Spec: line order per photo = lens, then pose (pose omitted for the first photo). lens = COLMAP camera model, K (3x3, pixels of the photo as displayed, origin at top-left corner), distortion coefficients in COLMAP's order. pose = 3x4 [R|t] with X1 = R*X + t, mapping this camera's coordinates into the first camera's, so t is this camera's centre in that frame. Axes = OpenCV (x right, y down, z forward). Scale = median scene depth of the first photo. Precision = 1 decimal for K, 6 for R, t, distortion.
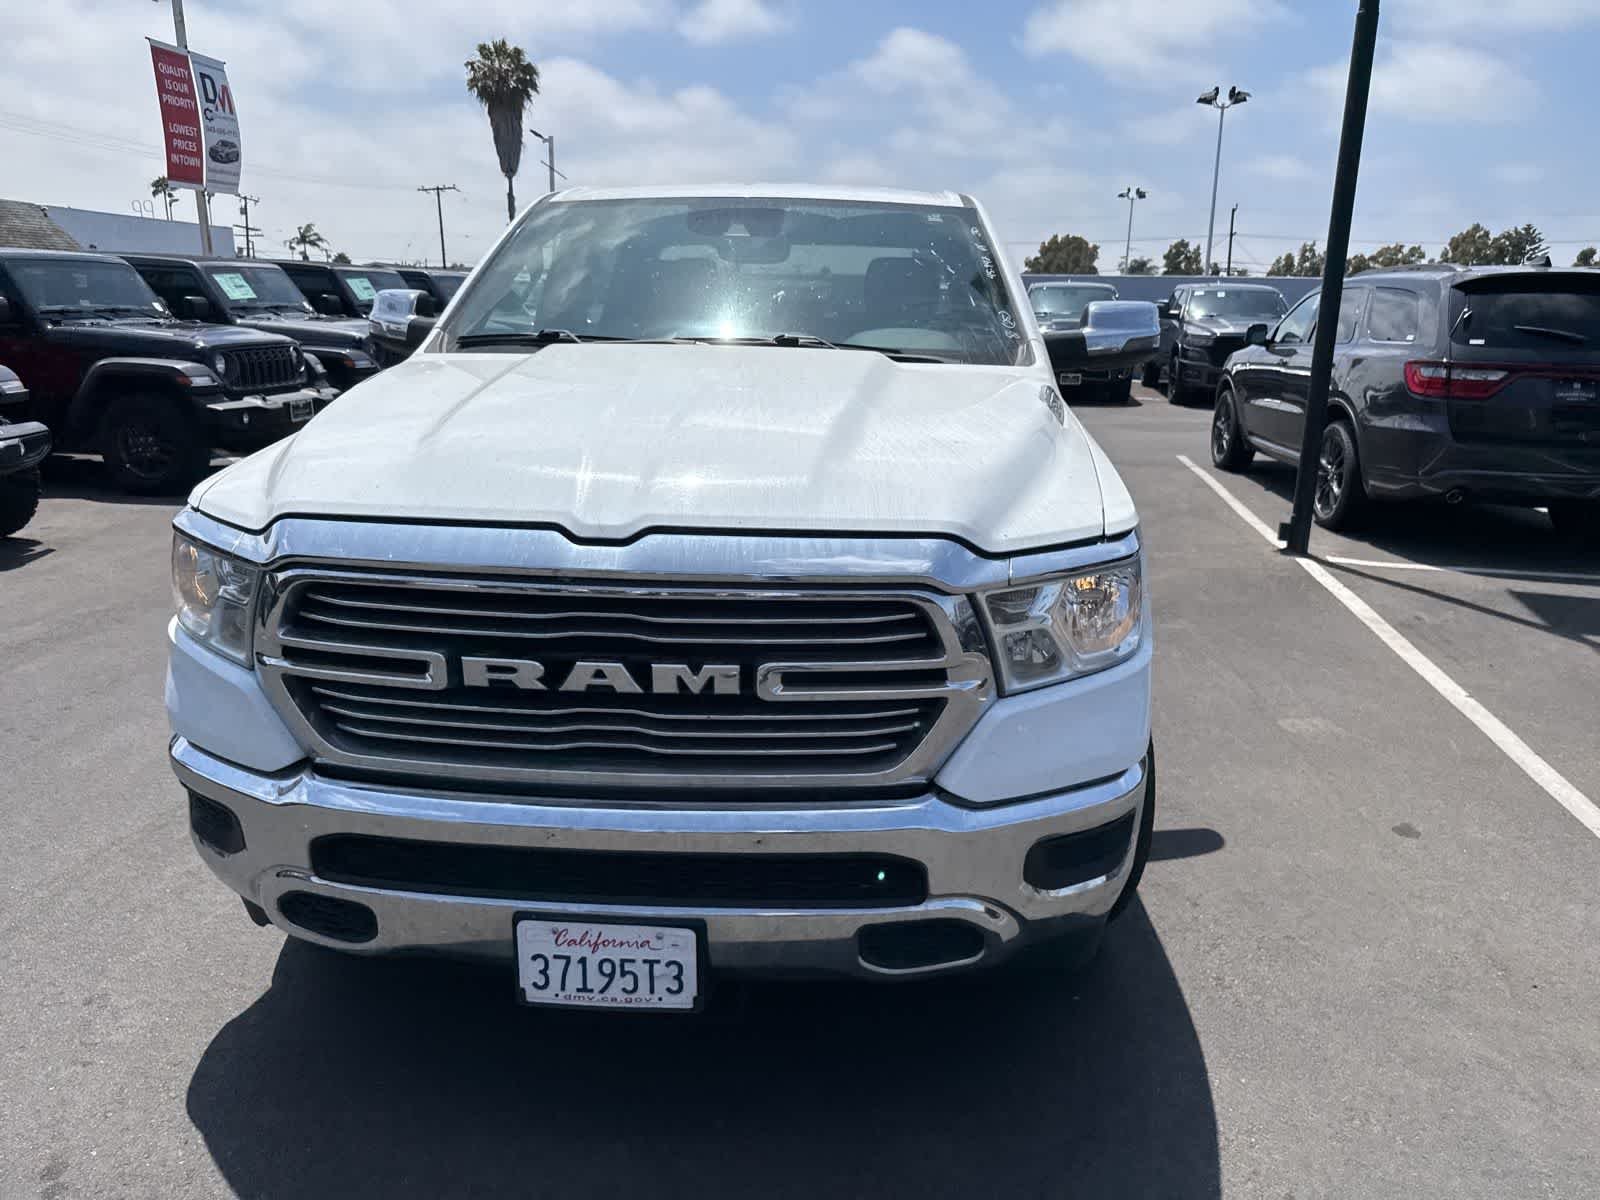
lens RADIAL K [[1143.2, 0, 811.5], [0, 1143.2, 592.9], [0, 0, 1]] dist [0.033956, -0.036023]
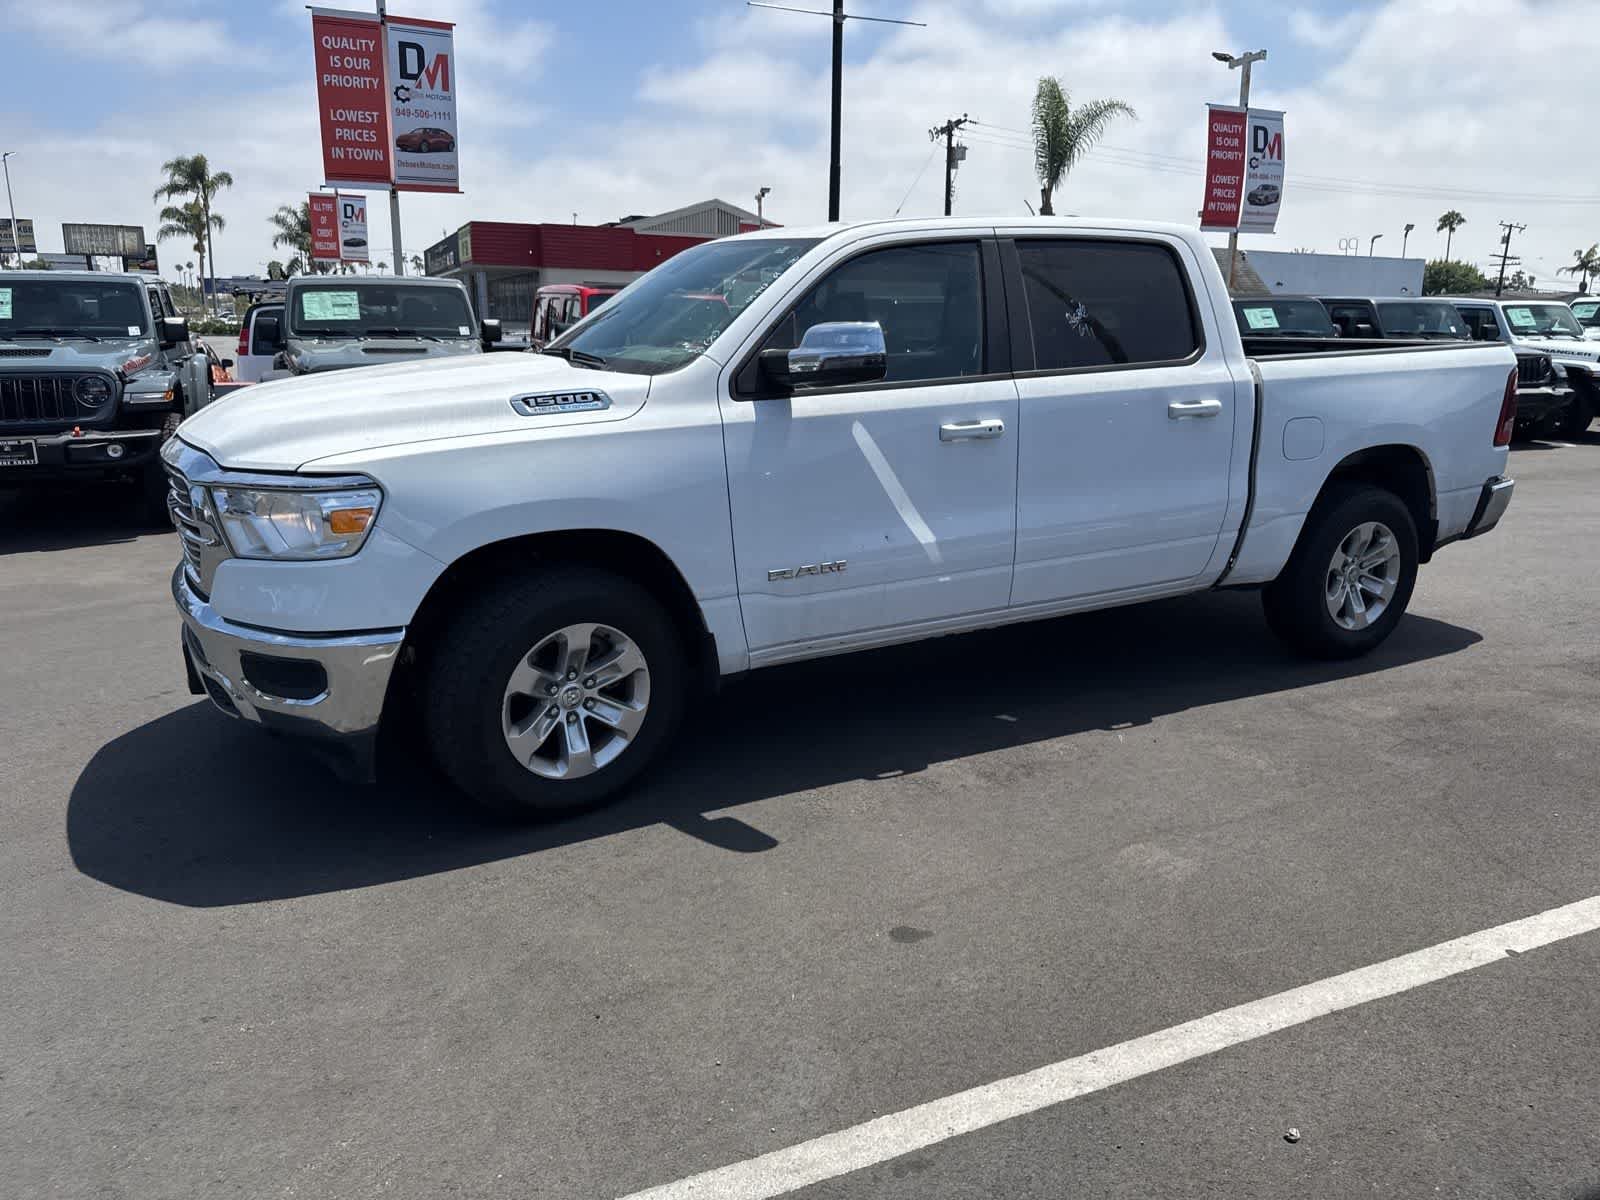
lens RADIAL K [[1143.2, 0, 812.3], [0, 1143.2, 588.3], [0, 0, 1]] dist [0.033956, -0.036023]
pose [[0.534153, 0.182169, -0.825527, 1.519047], [-0.206719, 0.975008, 0.081398, -0.131429], [0.819724, 0.127174, 0.558461, 0.582459]]
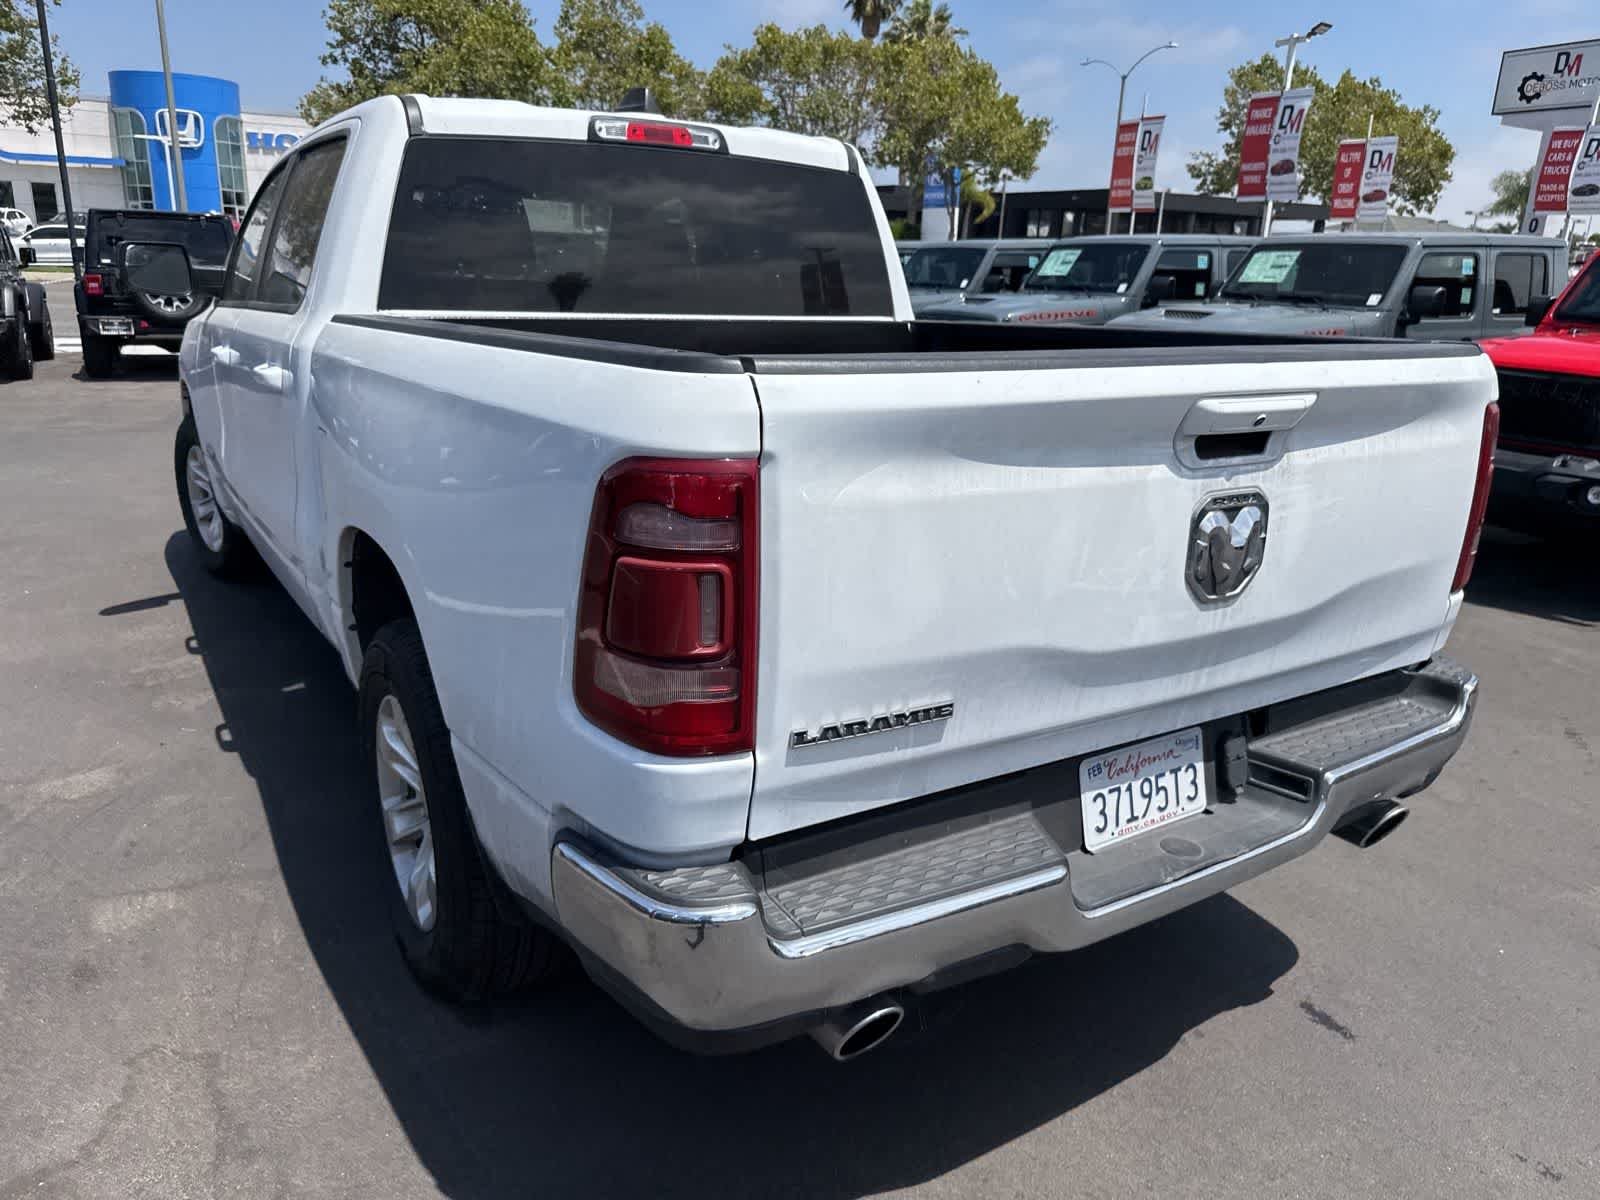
lens RADIAL K [[1143.2, 0, 805.6], [0, 1143.2, 606.9], [0, 0, 1]] dist [0.033956, -0.036023]
pose [[-0.807140, 0.128235, -0.576264, 0.620088], [-0.192249, 0.865824, 0.461941, -0.830751], [0.558180, 0.483637, -0.674188, 3.229654]]
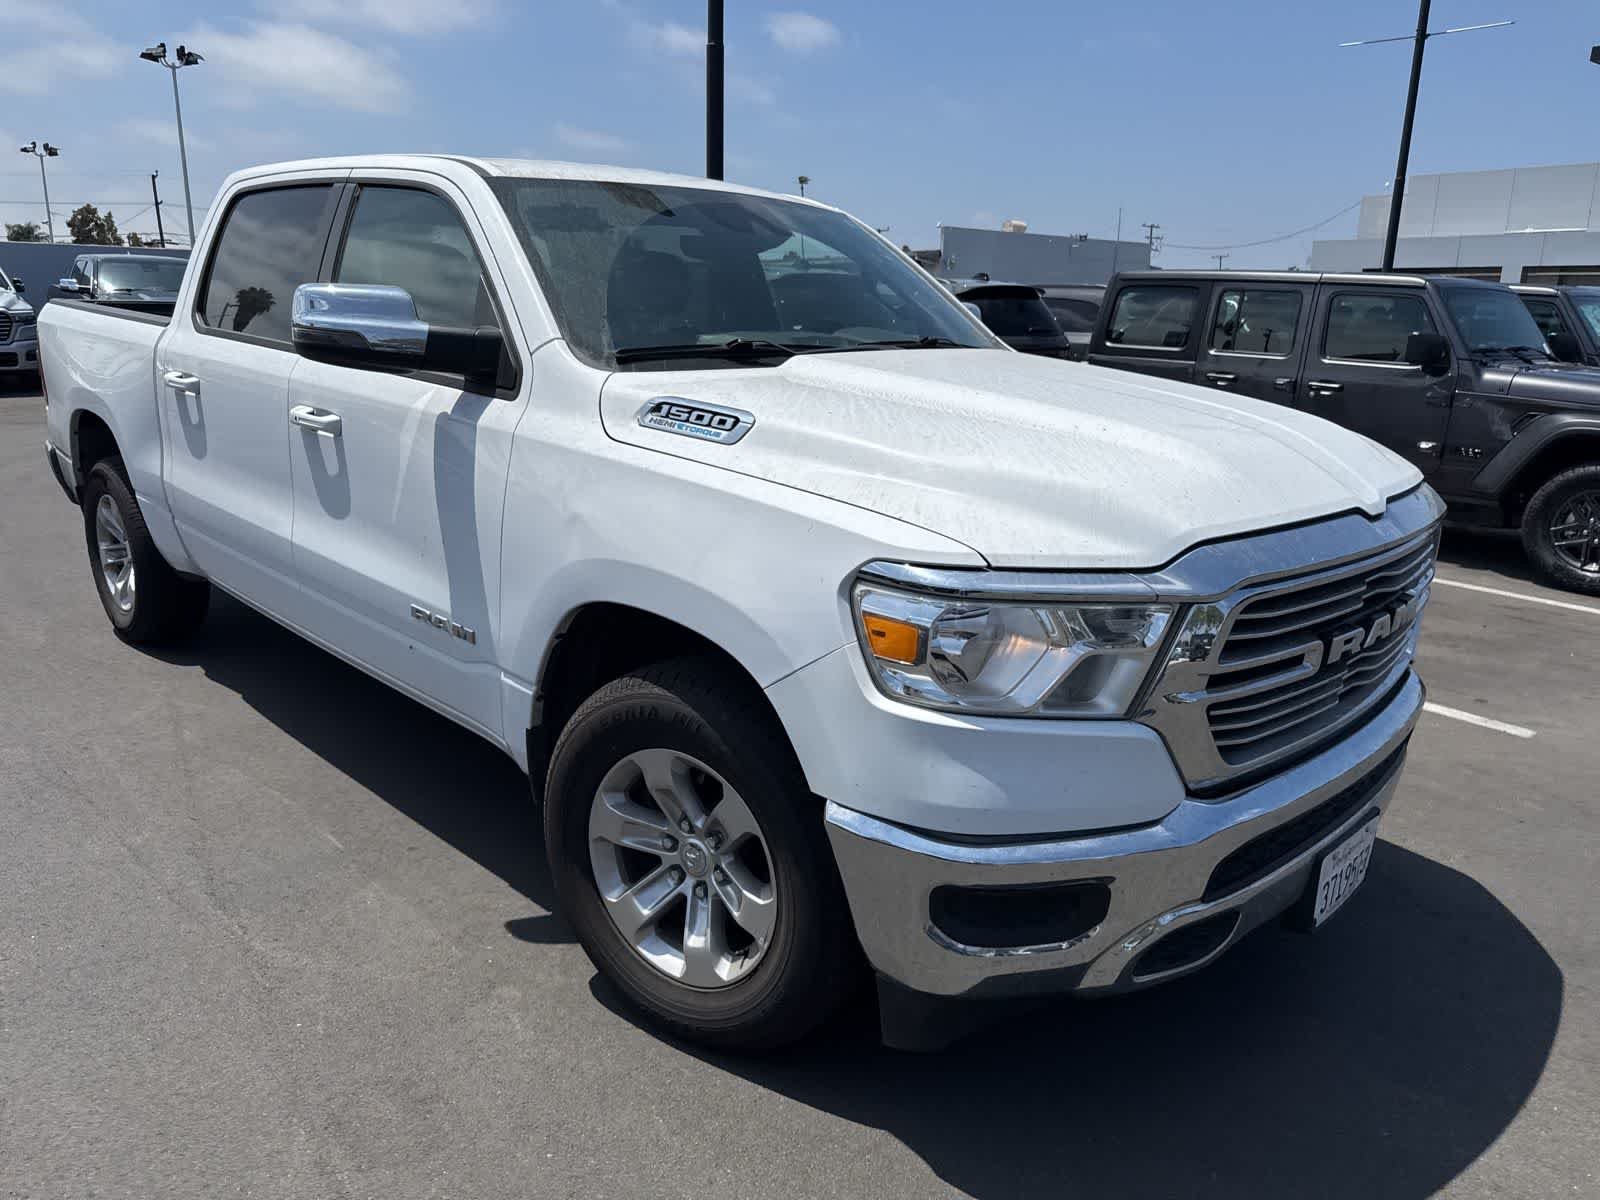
lens RADIAL K [[1143.2, 0, 805.2], [0, 1143.2, 587.4], [0, 0, 1]] dist [0.033956, -0.036023]
pose [[0.649686, -0.187887, 0.736619, -1.047326], [0.176125, 0.979814, 0.094579, -0.136300], [-0.739519, 0.068290, 0.669662, 0.450075]]
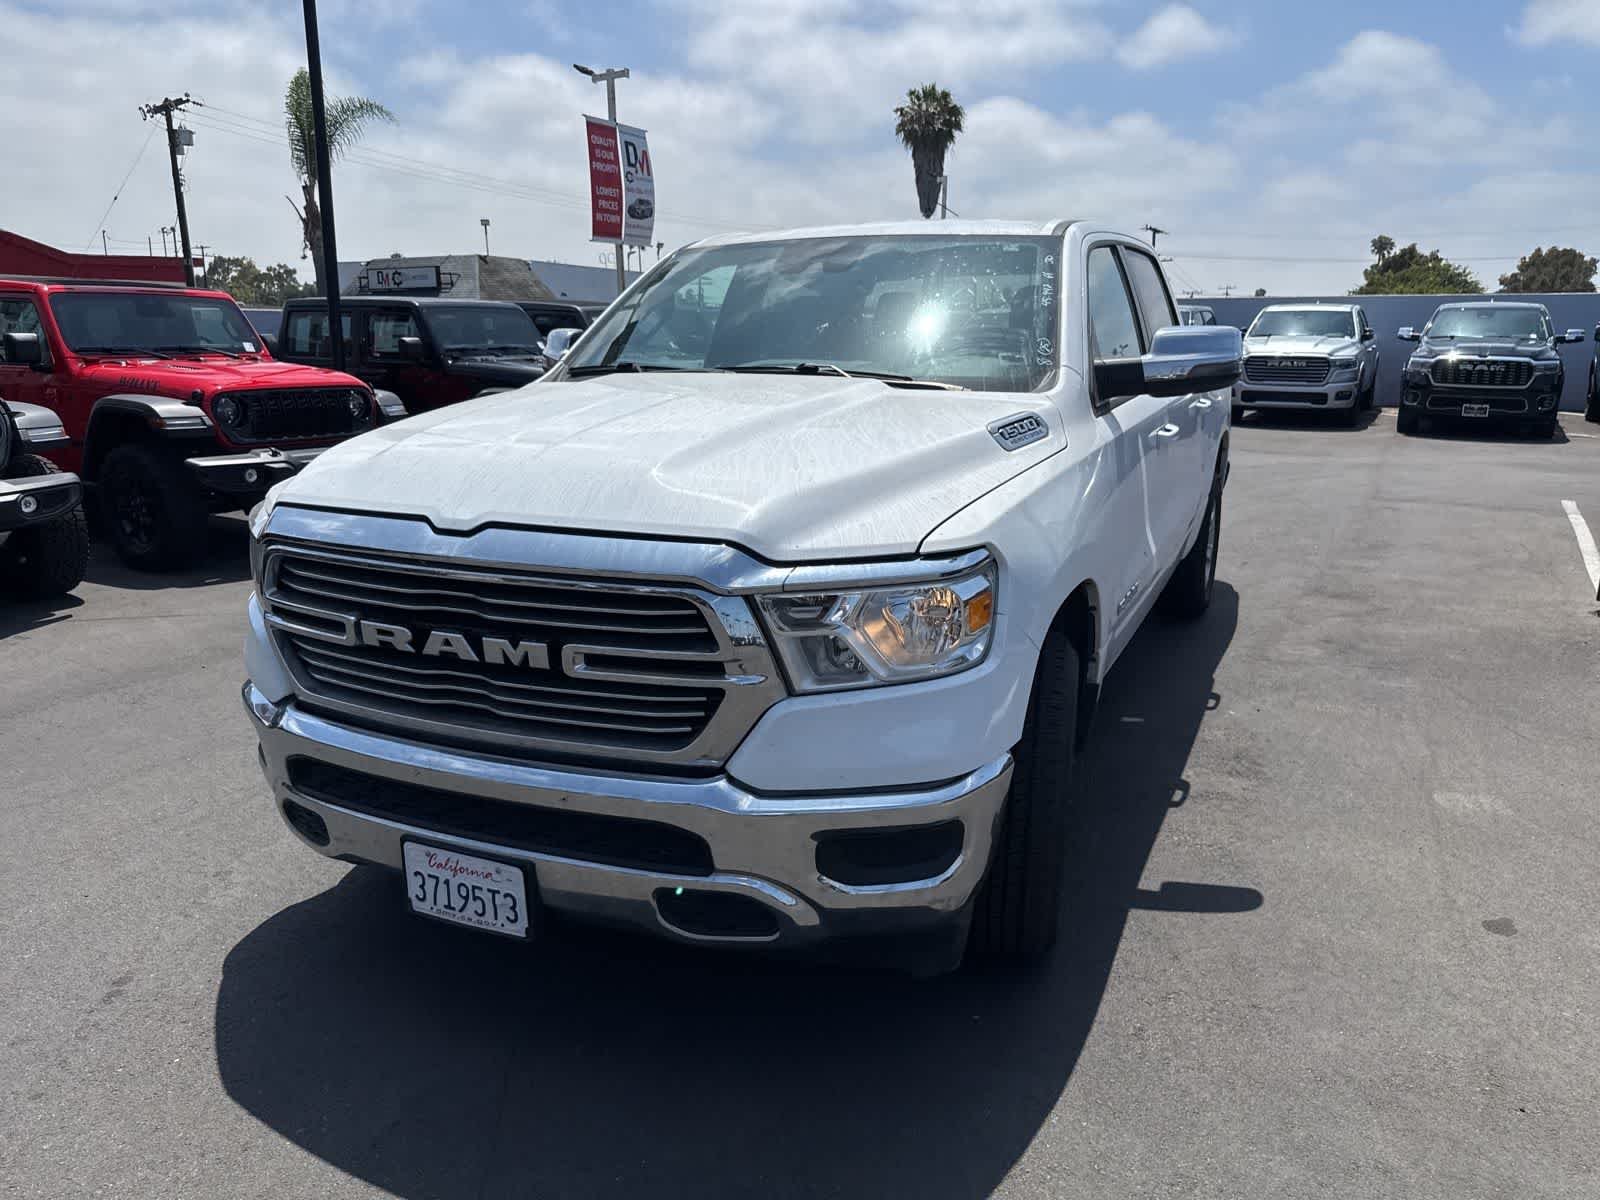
lens RADIAL K [[1143.2, 0, 808.3], [0, 1143.2, 603.4], [0, 0, 1]] dist [0.033956, -0.036023]
pose [[0.936946, 0.065956, -0.343195, 0.415320], [-0.071952, 0.997397, -0.004754, 0.006045], [0.341988, 0.029148, 0.939252, -0.005991]]
